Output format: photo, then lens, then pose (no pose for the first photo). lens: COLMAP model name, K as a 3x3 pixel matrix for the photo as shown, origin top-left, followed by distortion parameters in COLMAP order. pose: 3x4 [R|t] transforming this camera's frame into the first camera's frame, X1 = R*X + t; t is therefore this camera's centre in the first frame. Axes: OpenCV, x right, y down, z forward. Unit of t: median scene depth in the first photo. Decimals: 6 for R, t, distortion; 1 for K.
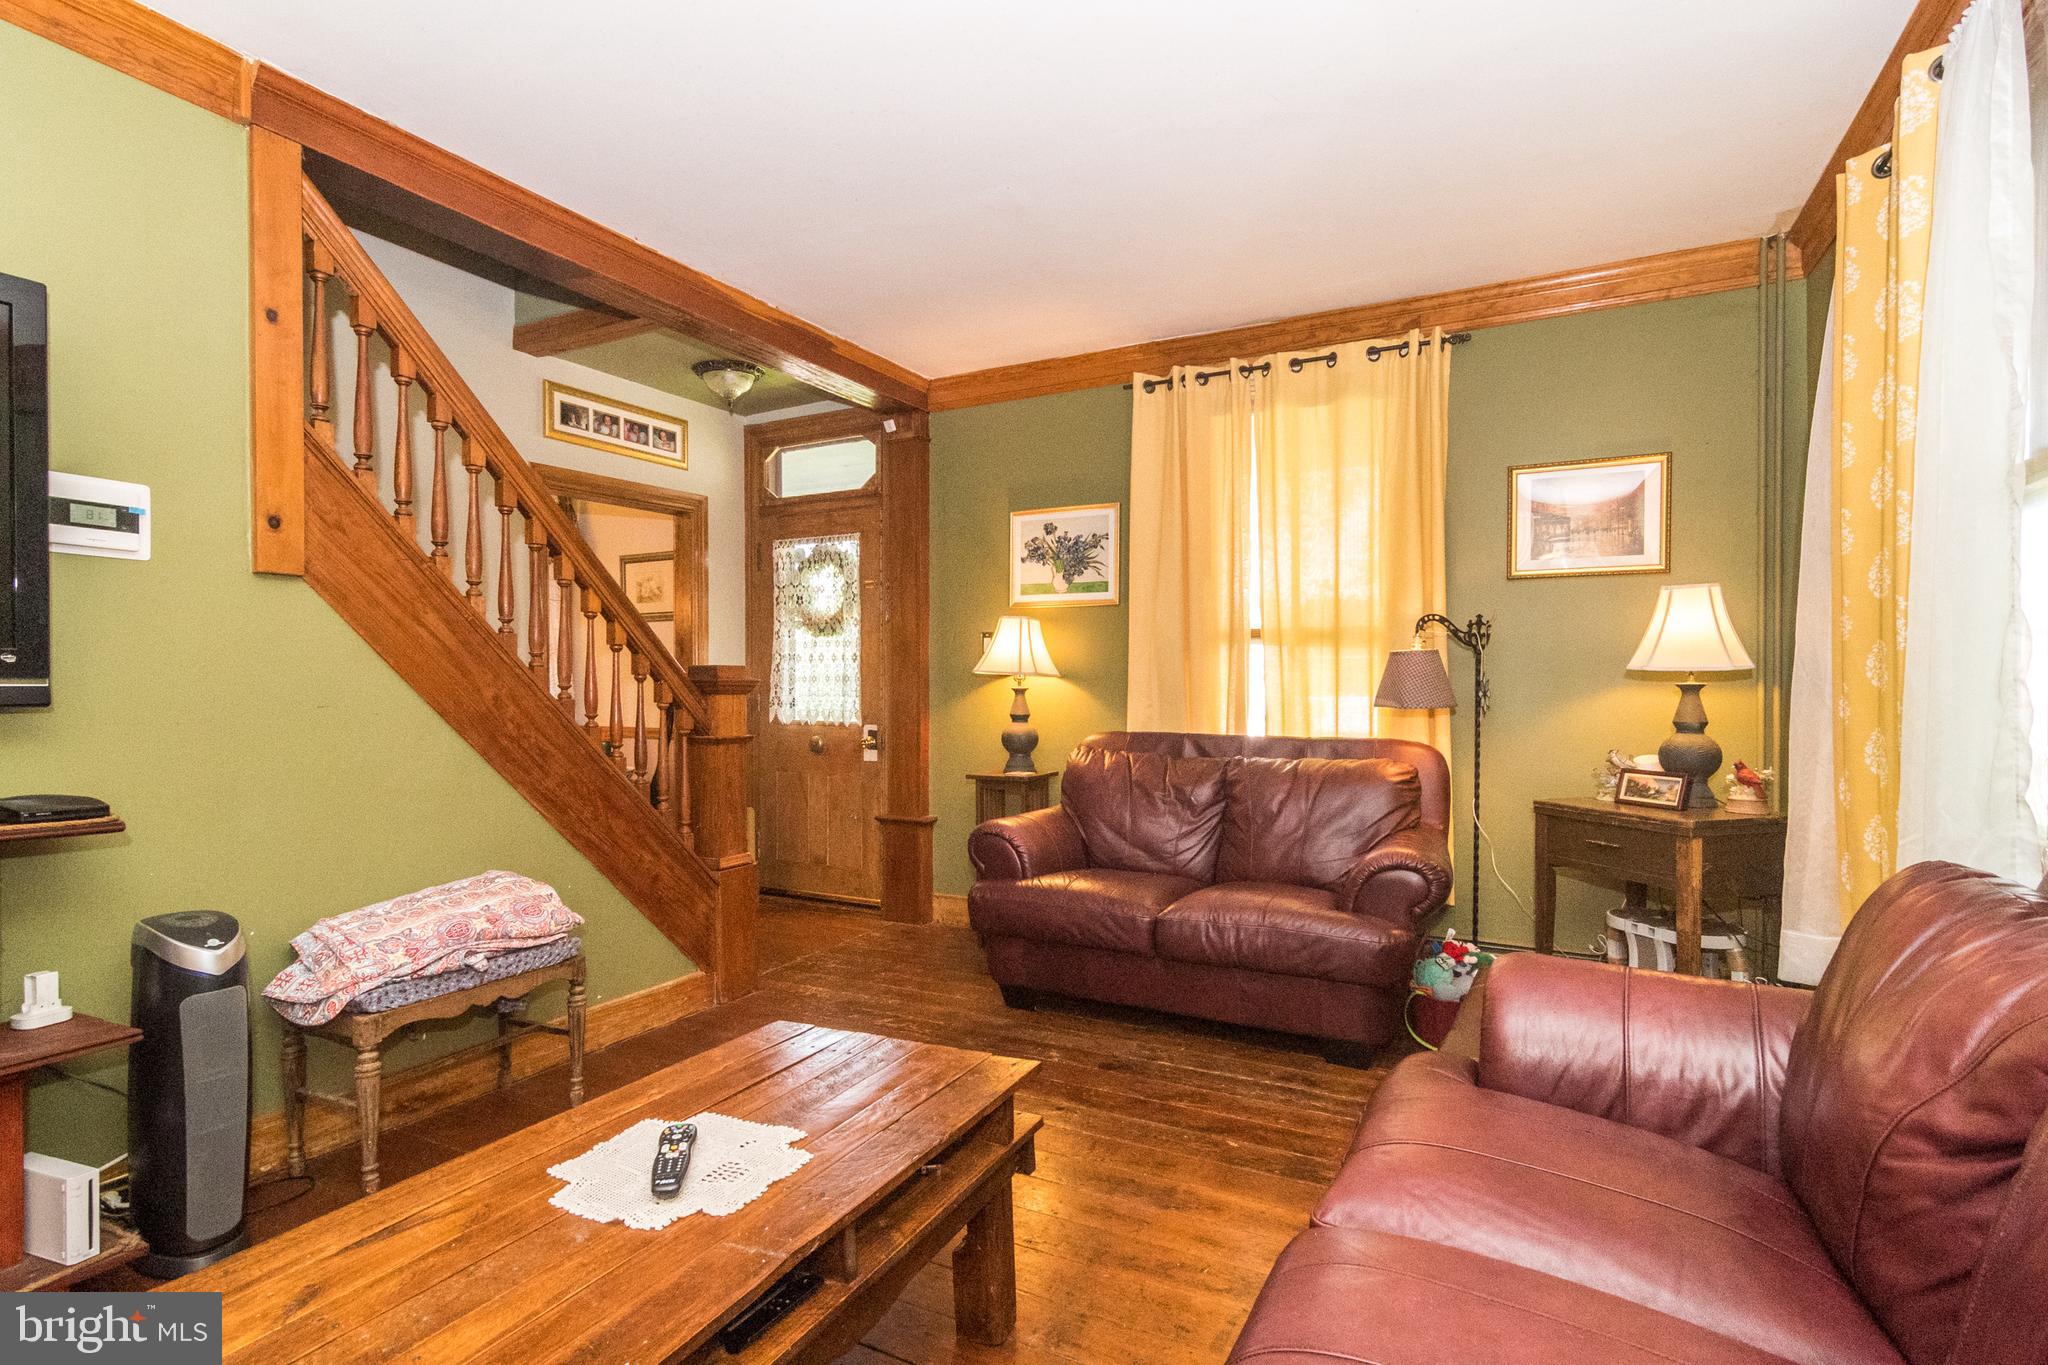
lens RADIAL K [[1018.1, 0, 1036.4], [0, 1018.1, 681.0], [0, 0, 1]] dist [-0.001918, 0.003196]
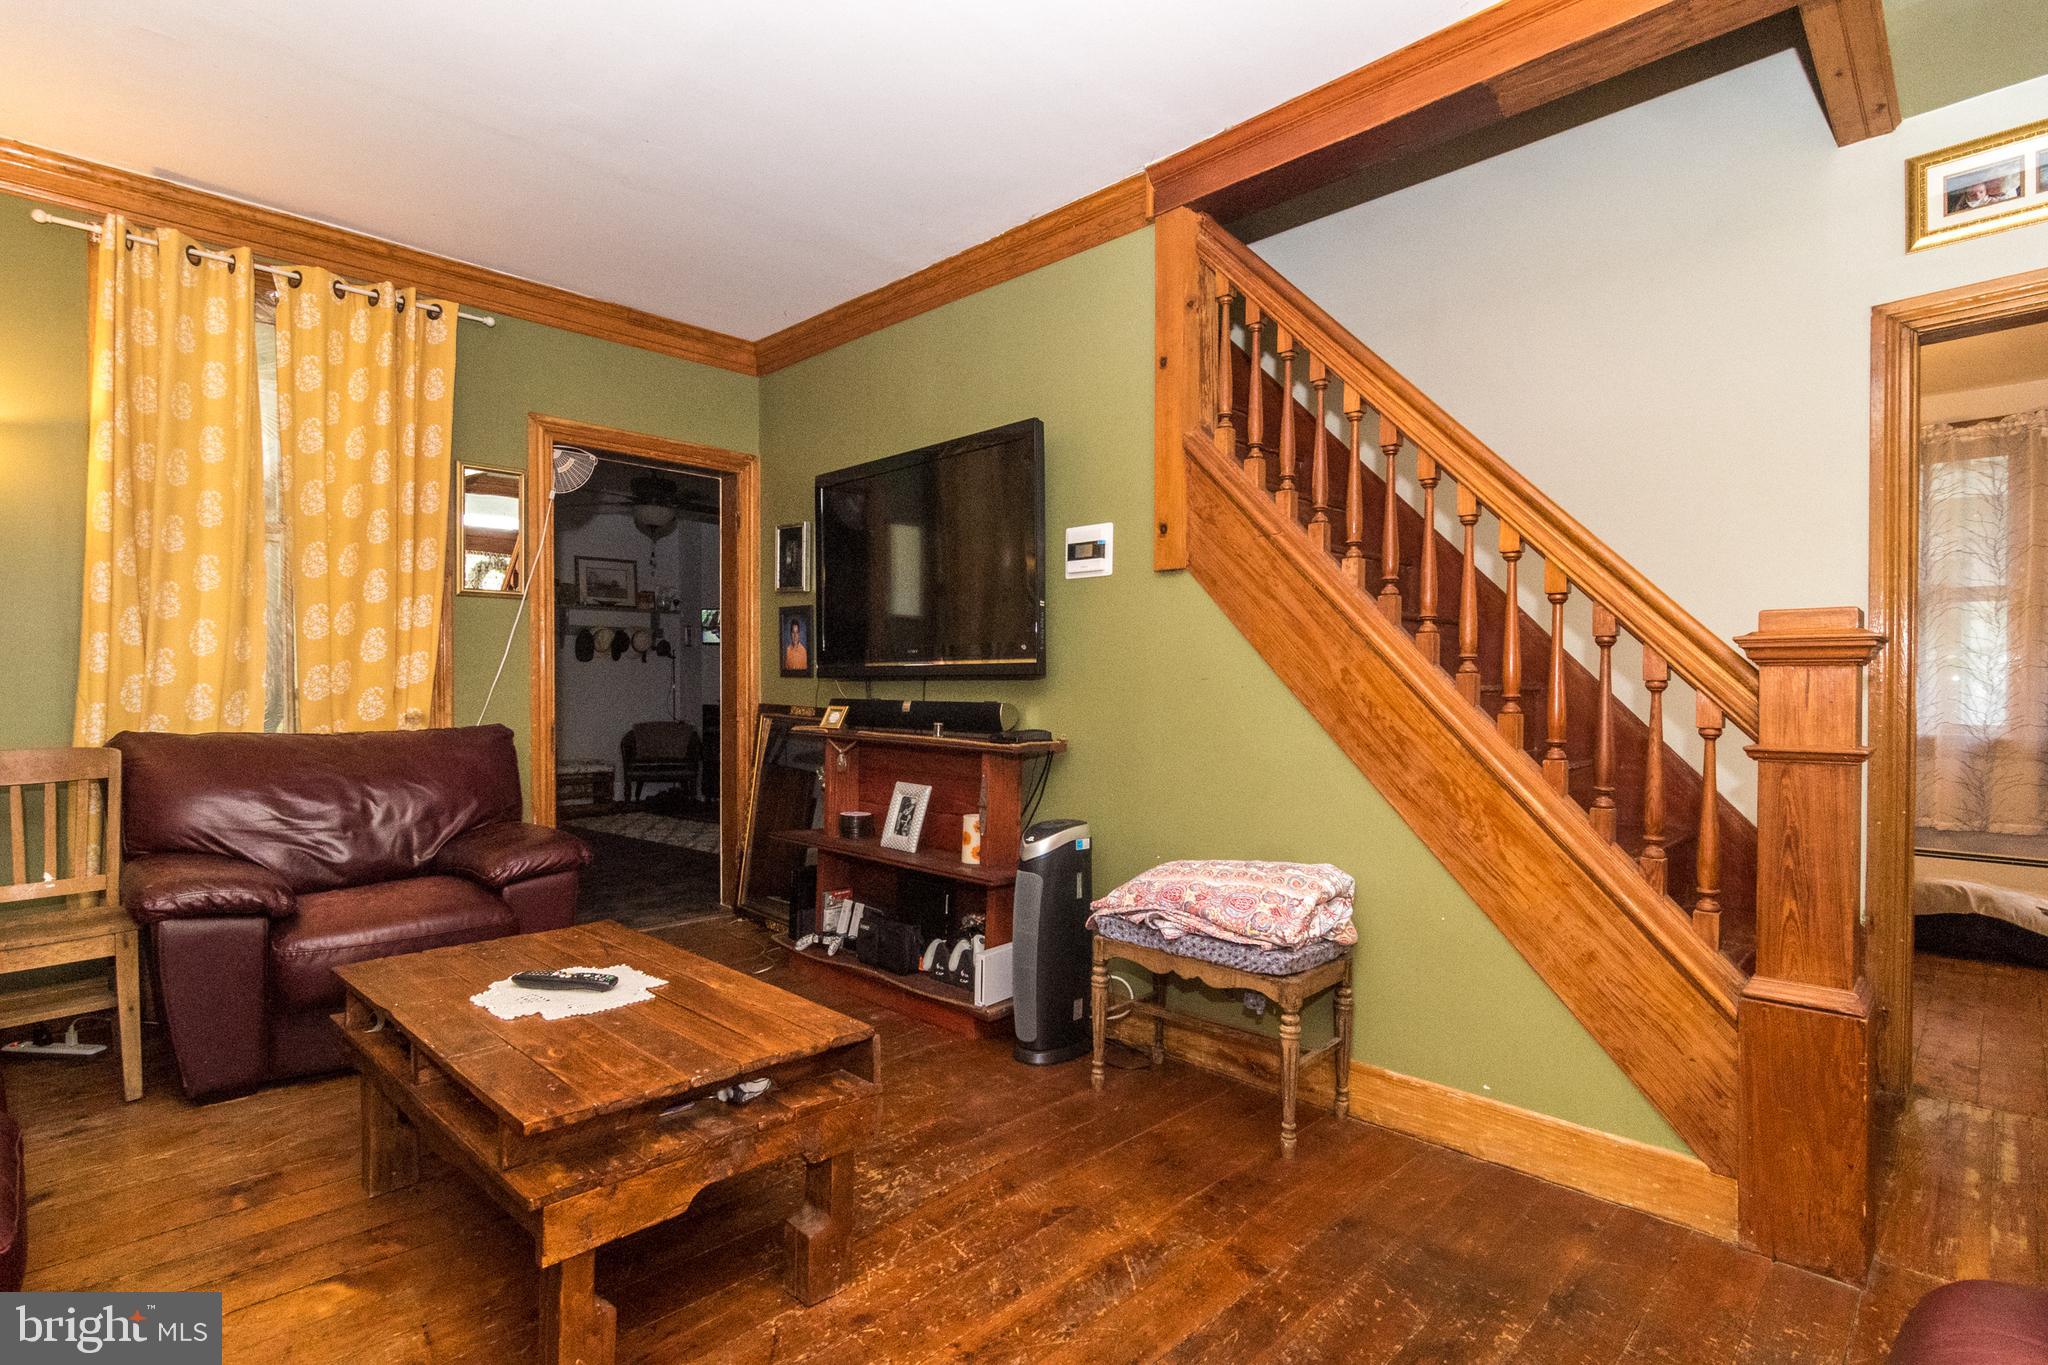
lens RADIAL K [[1018.1, 0, 1039.4], [0, 1018.1, 689.7], [0, 0, 1]] dist [-0.001918, 0.003196]
pose [[-0.310893, 0.001694, -0.950443, 0.427276], [0.002736, 0.999996, 0.000887, 0.033795], [0.950441, -0.002325, -0.310897, 1.122583]]
